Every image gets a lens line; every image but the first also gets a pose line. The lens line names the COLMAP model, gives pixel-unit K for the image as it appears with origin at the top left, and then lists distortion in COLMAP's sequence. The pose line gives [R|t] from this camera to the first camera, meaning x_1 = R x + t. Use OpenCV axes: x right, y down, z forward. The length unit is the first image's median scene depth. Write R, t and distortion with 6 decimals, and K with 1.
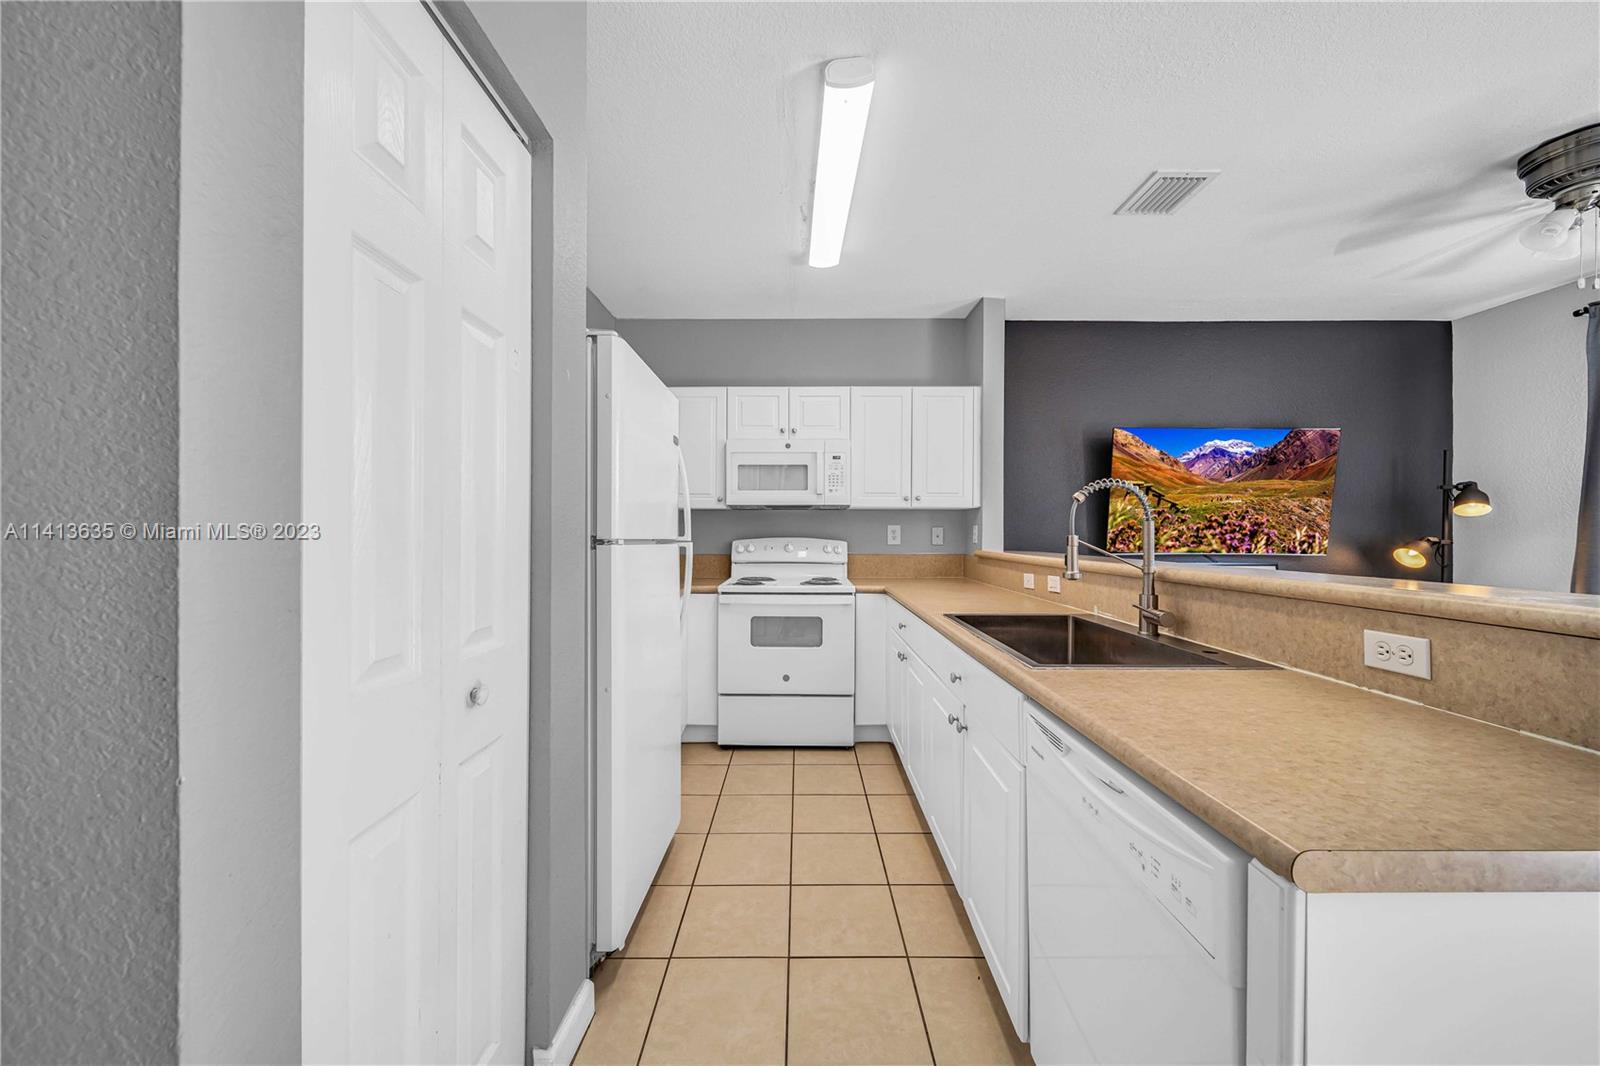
lens RADIAL K [[574.0, 0, 802.8], [0, 574.0, 532.4], [0, 0, 1]] dist [-0.003187, -0.000151]
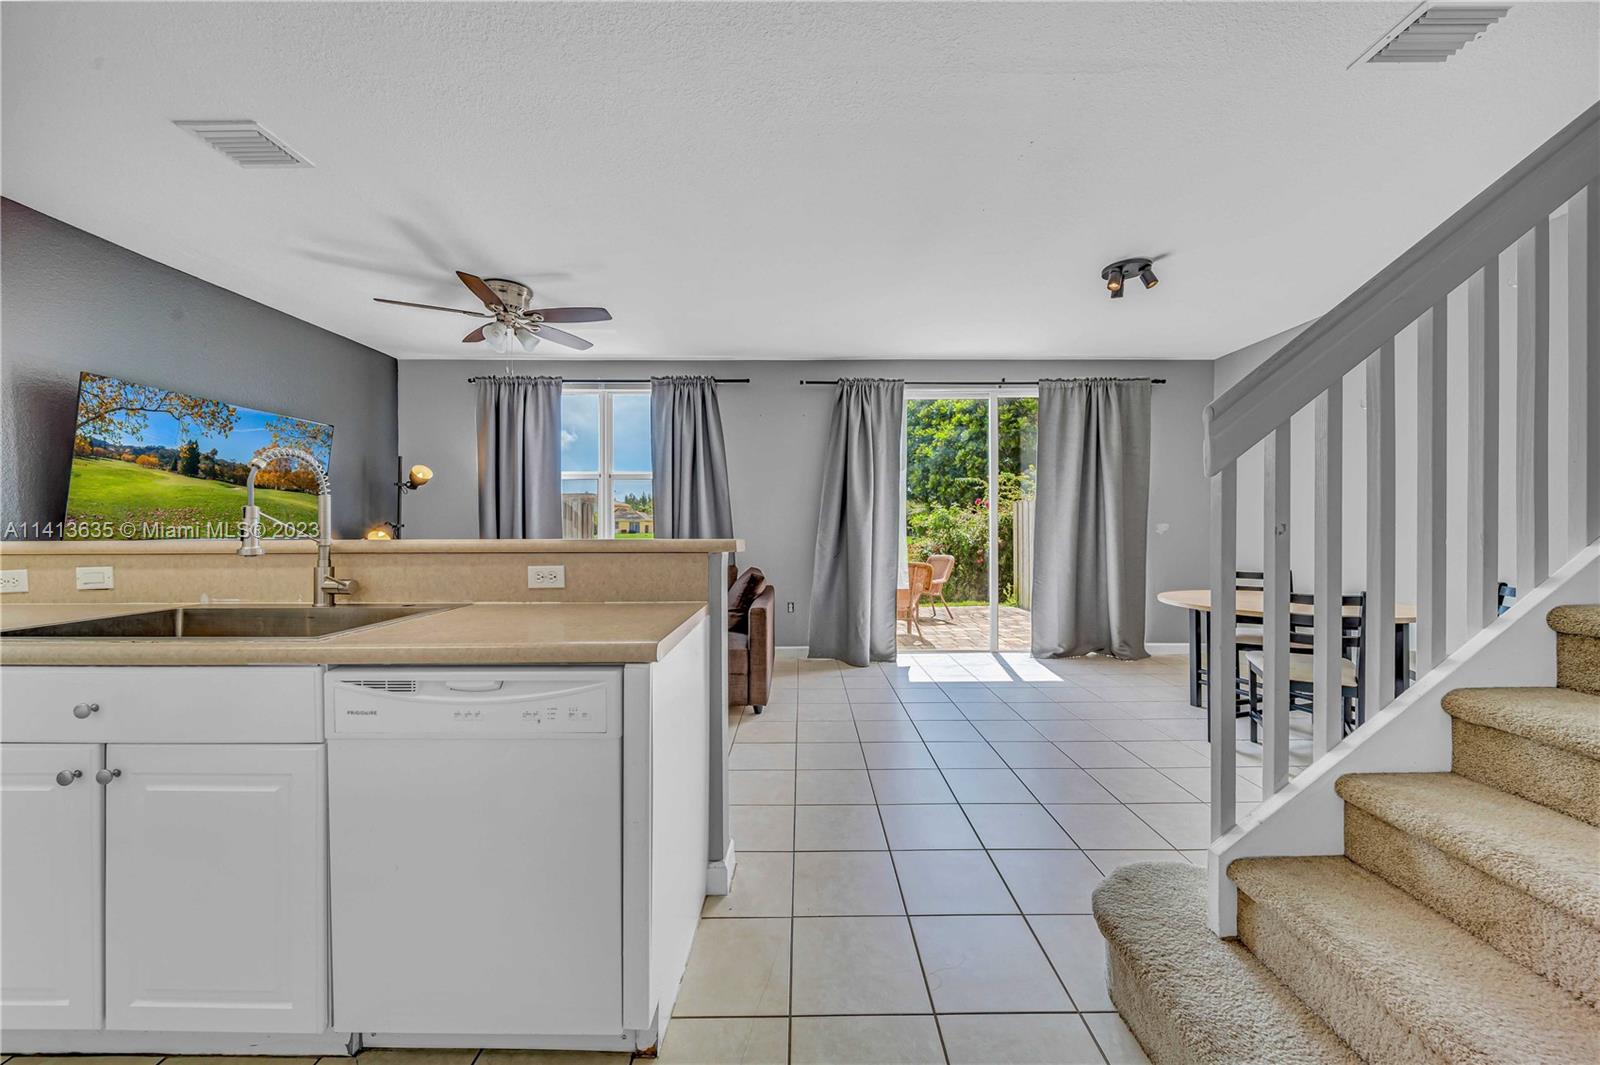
lens RADIAL K [[574.0, 0, 803.1], [0, 574.0, 527.1], [0, 0, 1]] dist [-0.003187, -0.000151]
pose [[-0.006817, -0.002913, 0.999973, -0.428605], [0.002629, 0.999992, 0.002931, 0.037490], [-0.999973, 0.002648, -0.006809, 0.154650]]
